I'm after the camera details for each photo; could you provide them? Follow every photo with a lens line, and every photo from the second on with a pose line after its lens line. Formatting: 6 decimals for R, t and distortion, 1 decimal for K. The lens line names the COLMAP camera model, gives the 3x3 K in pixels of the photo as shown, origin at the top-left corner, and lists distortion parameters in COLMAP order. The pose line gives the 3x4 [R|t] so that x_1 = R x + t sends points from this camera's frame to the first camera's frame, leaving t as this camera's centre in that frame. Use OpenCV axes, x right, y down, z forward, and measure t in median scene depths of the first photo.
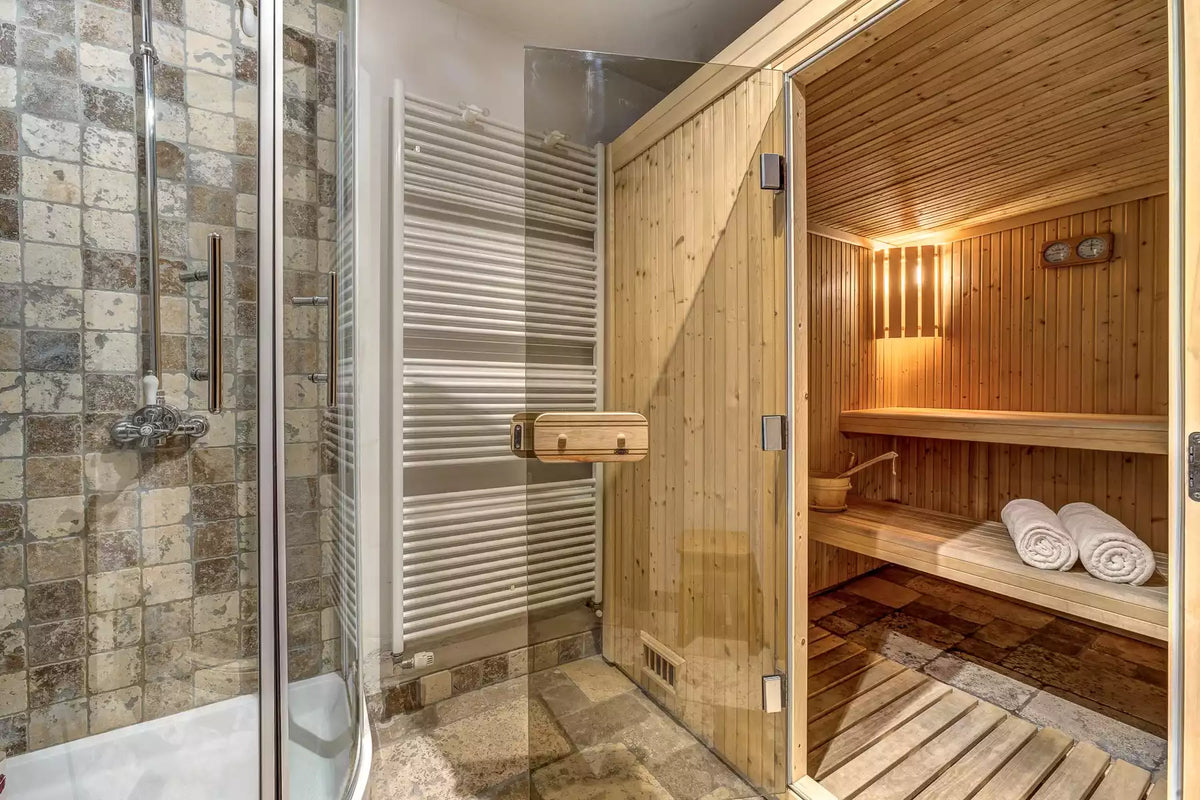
lens RADIAL K [[478.5, 0, 609.1], [0, 478.5, 398.2], [0, 0, 1]] dist [0.001352, 0.002777]
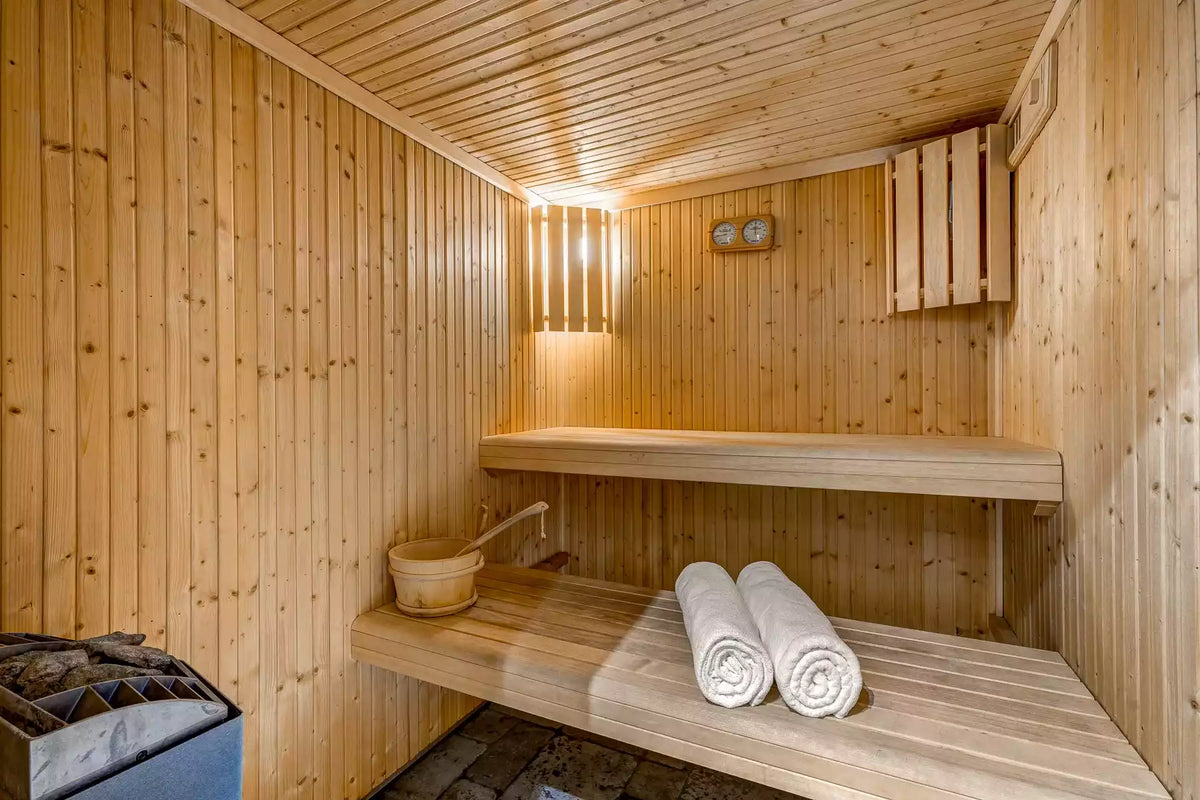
lens RADIAL K [[533.7, 0, 598.4], [0, 533.7, 403.2], [0, 0, 1]] dist [-0.000687, -0.000118]
pose [[0.855626, -0.003905, 0.517580, 0.279081], [0.011846, 0.999857, -0.012040, -0.009350], [-0.517459, 0.016433, 0.855550, 0.338191]]
